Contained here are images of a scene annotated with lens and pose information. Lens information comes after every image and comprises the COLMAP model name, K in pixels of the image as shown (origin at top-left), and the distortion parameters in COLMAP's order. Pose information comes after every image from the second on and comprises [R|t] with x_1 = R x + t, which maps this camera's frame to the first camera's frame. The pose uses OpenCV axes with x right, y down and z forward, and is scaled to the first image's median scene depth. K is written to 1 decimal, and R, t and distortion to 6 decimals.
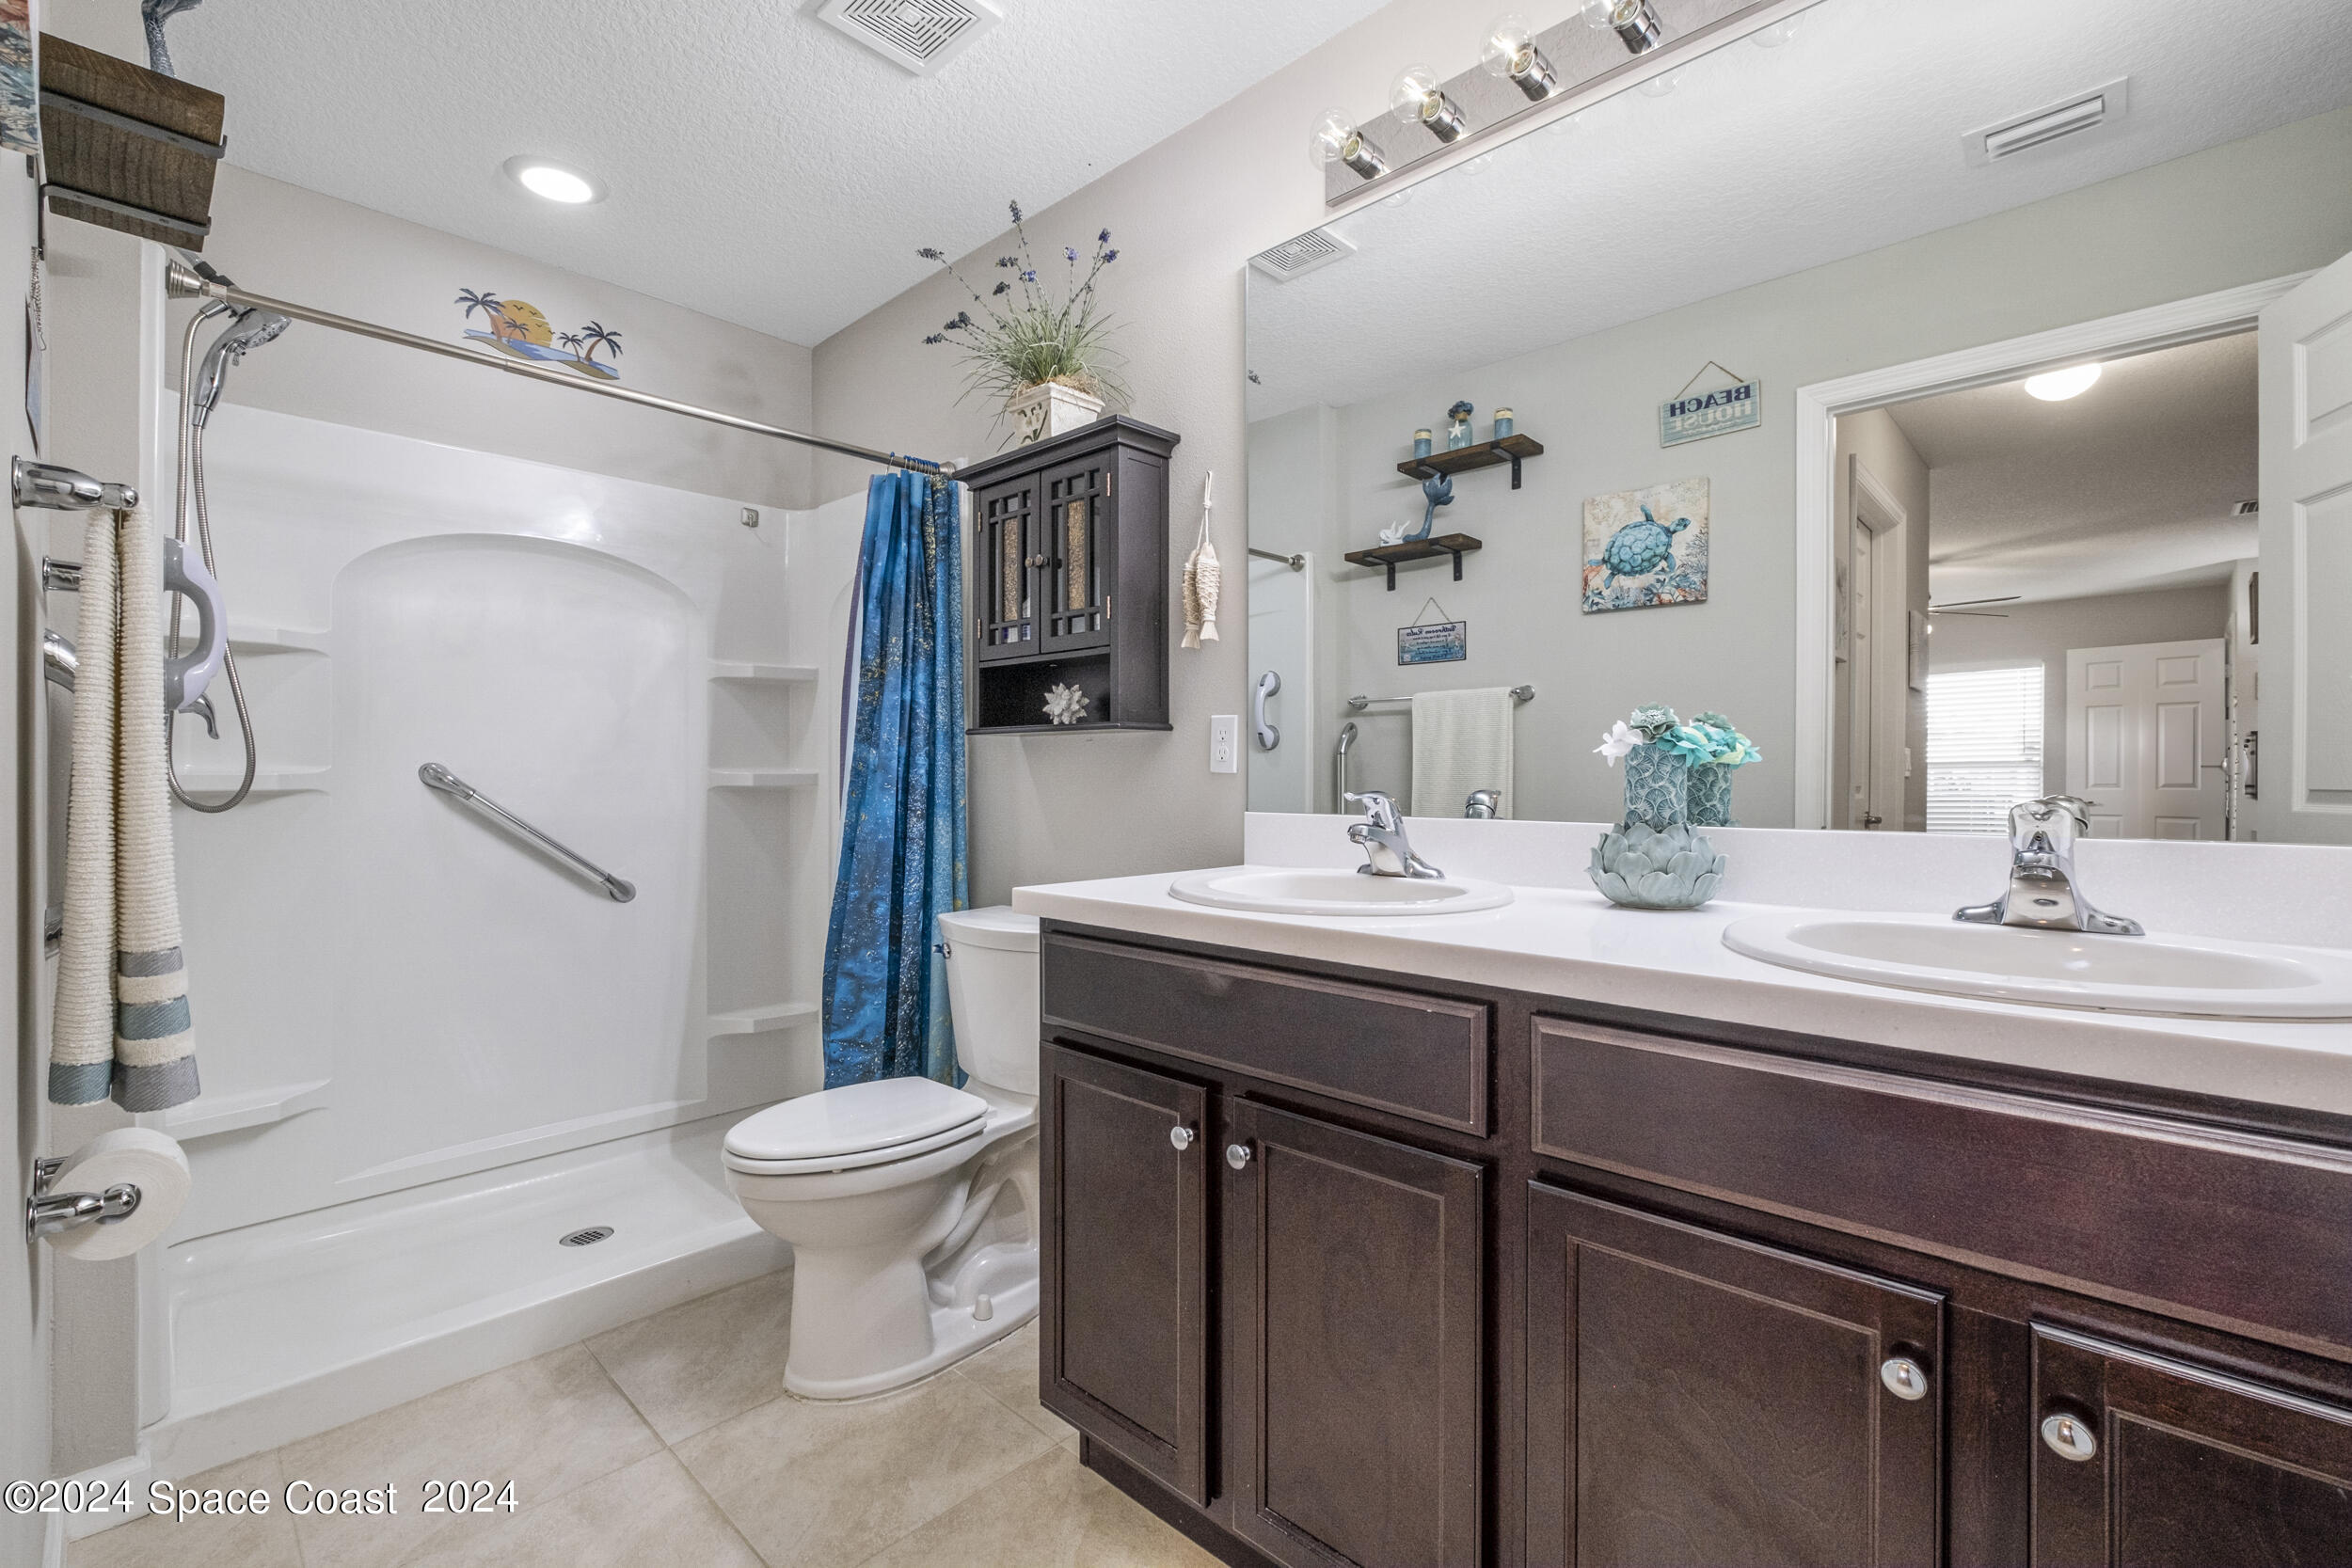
lens RADIAL K [[1017.4, 0, 1167.1], [0, 1017.4, 779.6], [0, 0, 1]] dist [-0.012505, 0.000440]
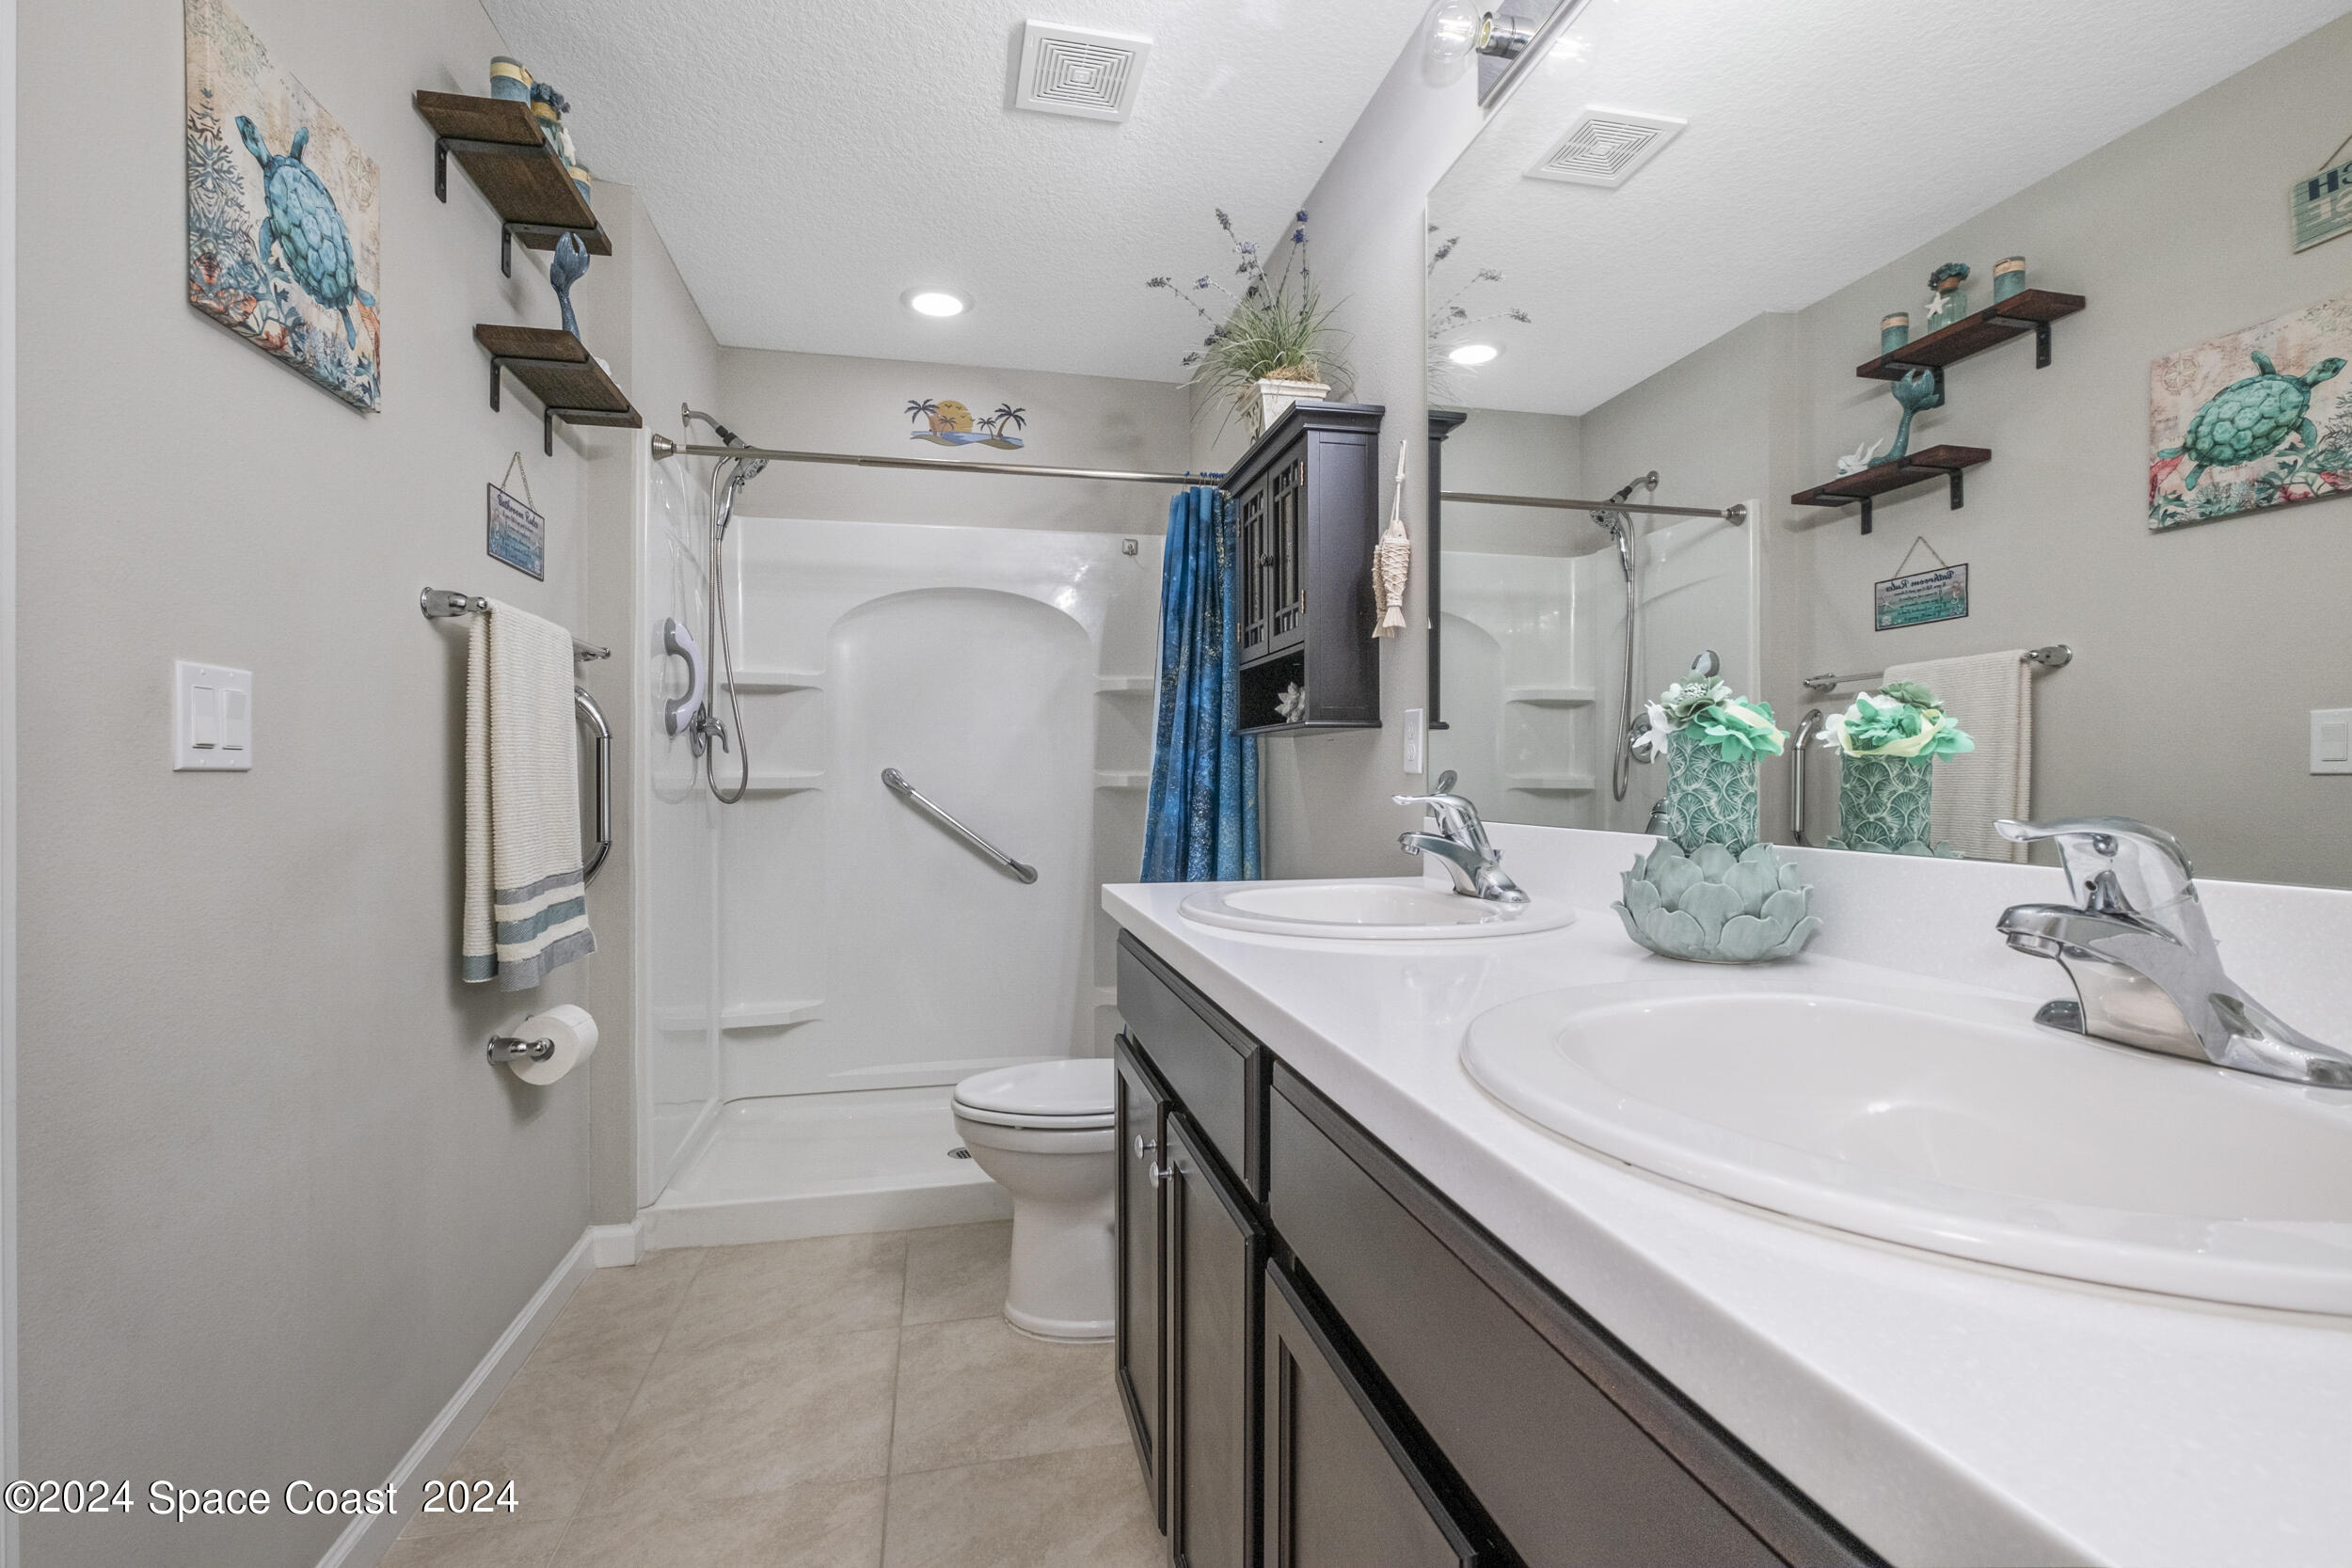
lens RADIAL K [[1022.4, 0, 1176.0], [0, 1022.4, 784.0], [0, 0, 1]] dist [-0.014827, 0.003516]
pose [[0.828310, 0.000919, -0.560269, 0.290179], [0.000460, 0.999997, 0.002319, 0.000420], [0.560270, -0.002178, 0.828307, 0.101230]]
